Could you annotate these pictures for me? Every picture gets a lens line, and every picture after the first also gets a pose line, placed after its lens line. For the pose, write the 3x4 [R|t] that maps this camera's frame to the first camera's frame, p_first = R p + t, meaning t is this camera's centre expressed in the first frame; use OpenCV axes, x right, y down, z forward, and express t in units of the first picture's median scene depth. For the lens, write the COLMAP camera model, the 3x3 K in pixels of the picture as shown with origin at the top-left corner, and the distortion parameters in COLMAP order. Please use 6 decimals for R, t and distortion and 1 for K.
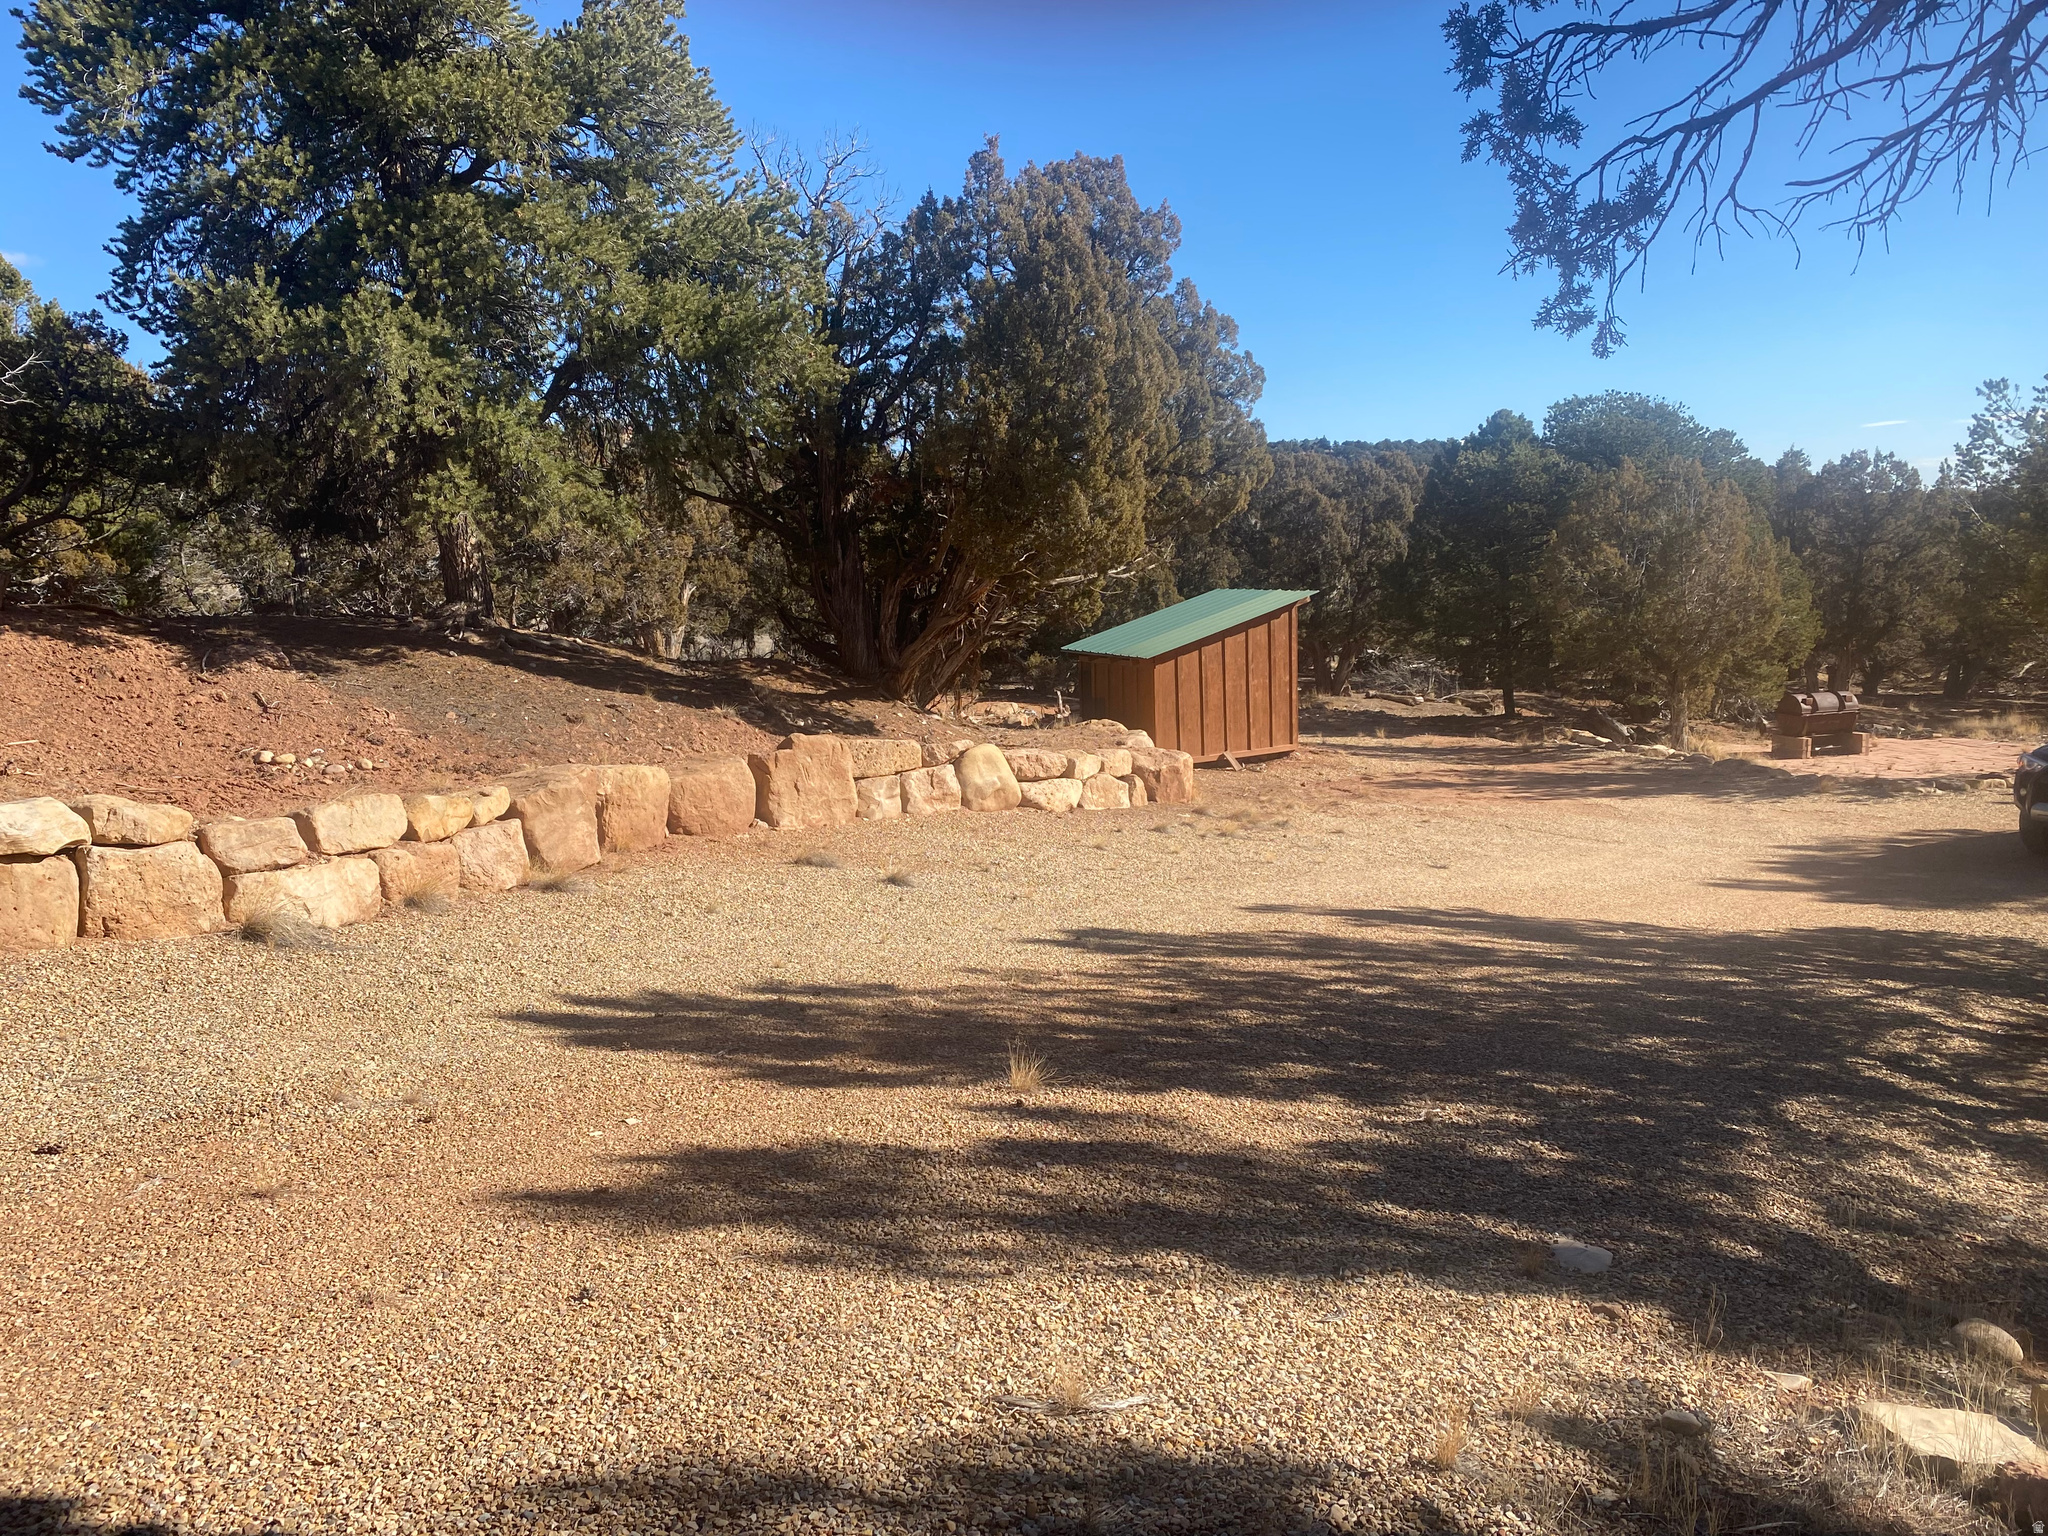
lens RADIAL K [[1578.1, 0, 1024.0], [0, 1578.1, 768.0], [0, 0, 1]] dist [0.010325, 0.004339]
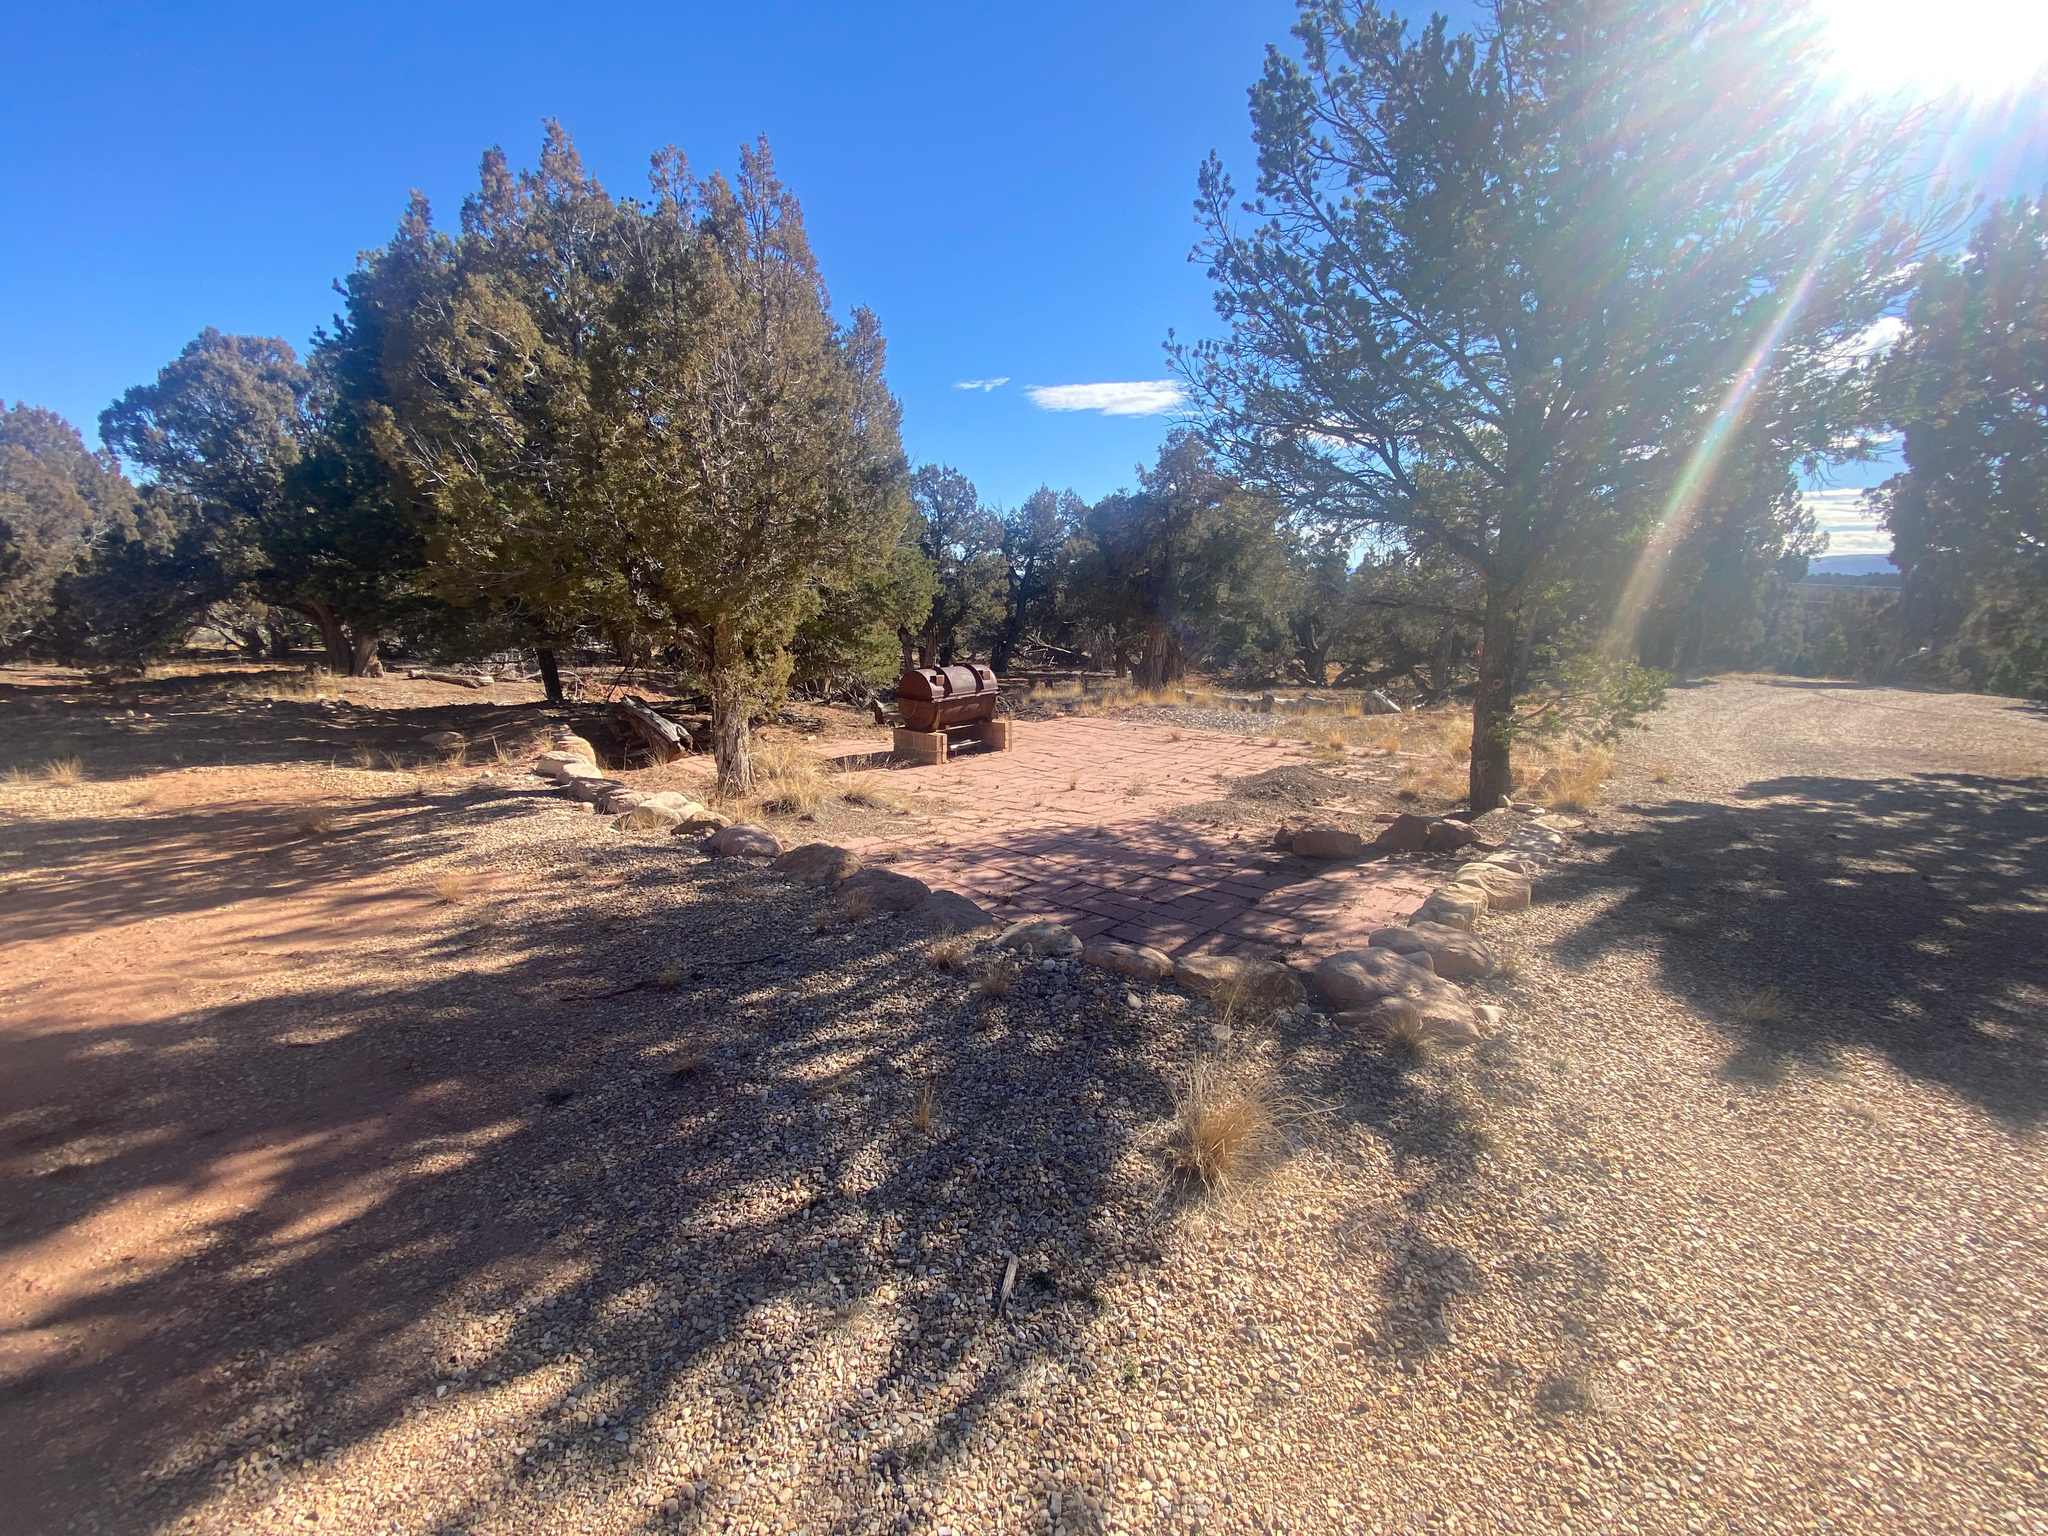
lens RADIAL K [[815.8, 0, 1044.4], [0, 815.8, 775.4], [0, 0, 1]] dist [0.029228, -0.029630]
pose [[0.797349, -0.090110, 0.596754, 0.235550], [0.041706, 0.994654, 0.094467, -0.024143], [-0.602076, -0.050435, 0.796844, 0.511920]]
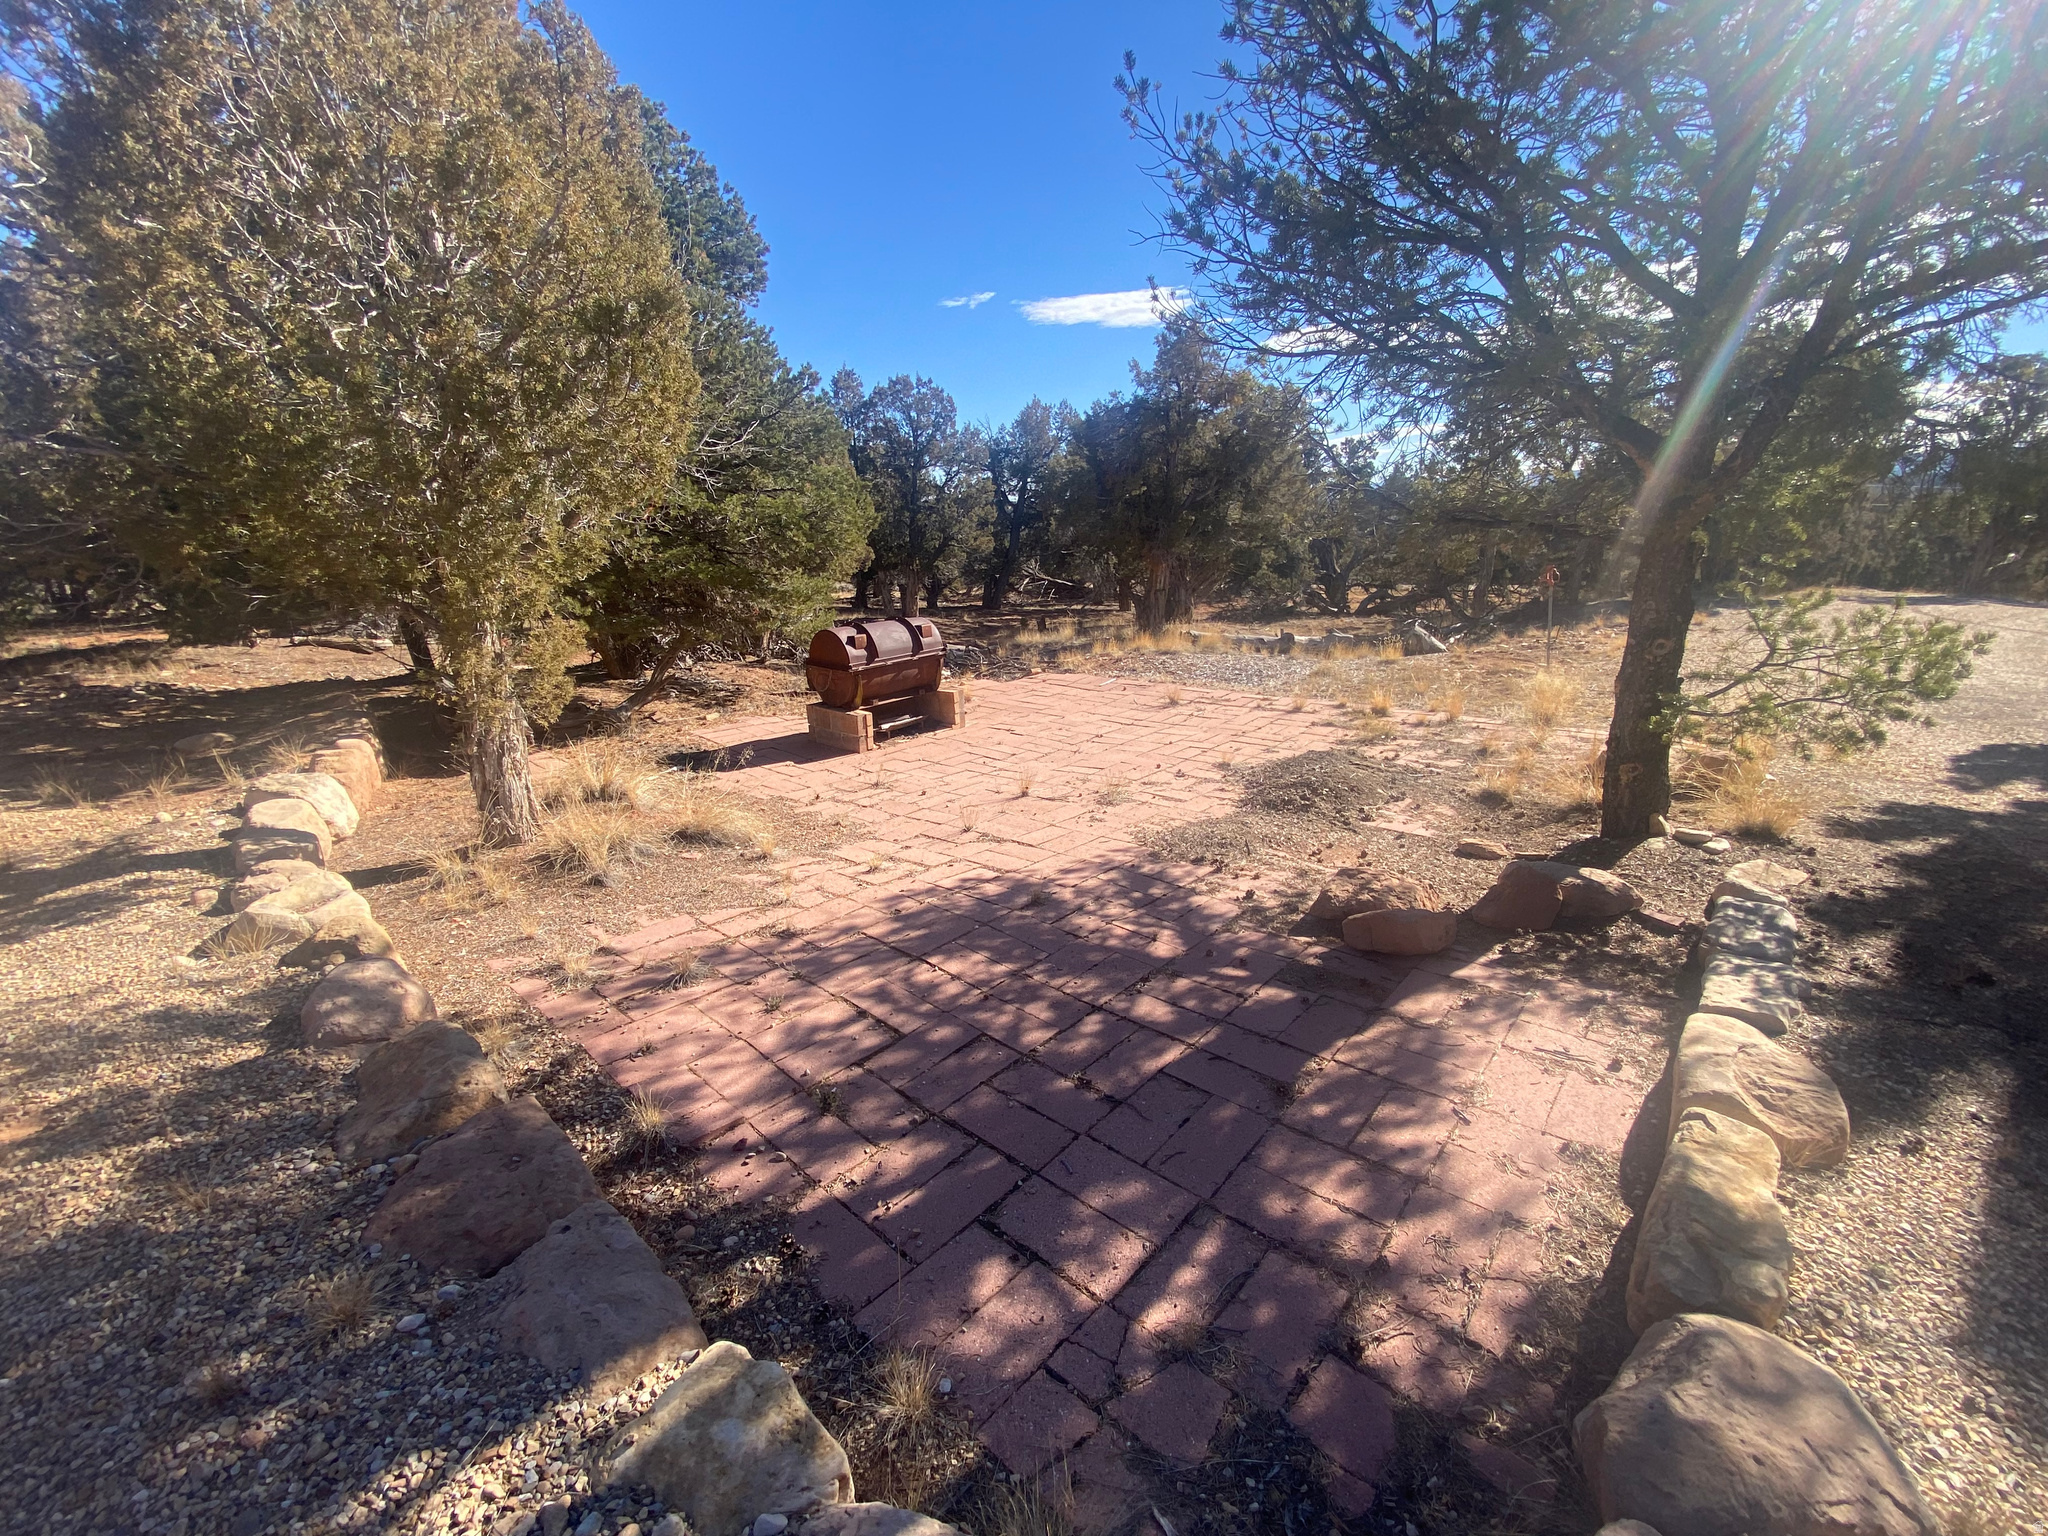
lens RADIAL K [[815.8, 0, 1044.4], [0, 815.8, 775.4], [0, 0, 1]] dist [0.029228, -0.029630]
pose [[0.804358, -0.160540, 0.572045, 0.284936], [0.070770, 0.981837, 0.176034, -0.031152], [-0.589915, -0.101111, 0.801110, 0.552304]]
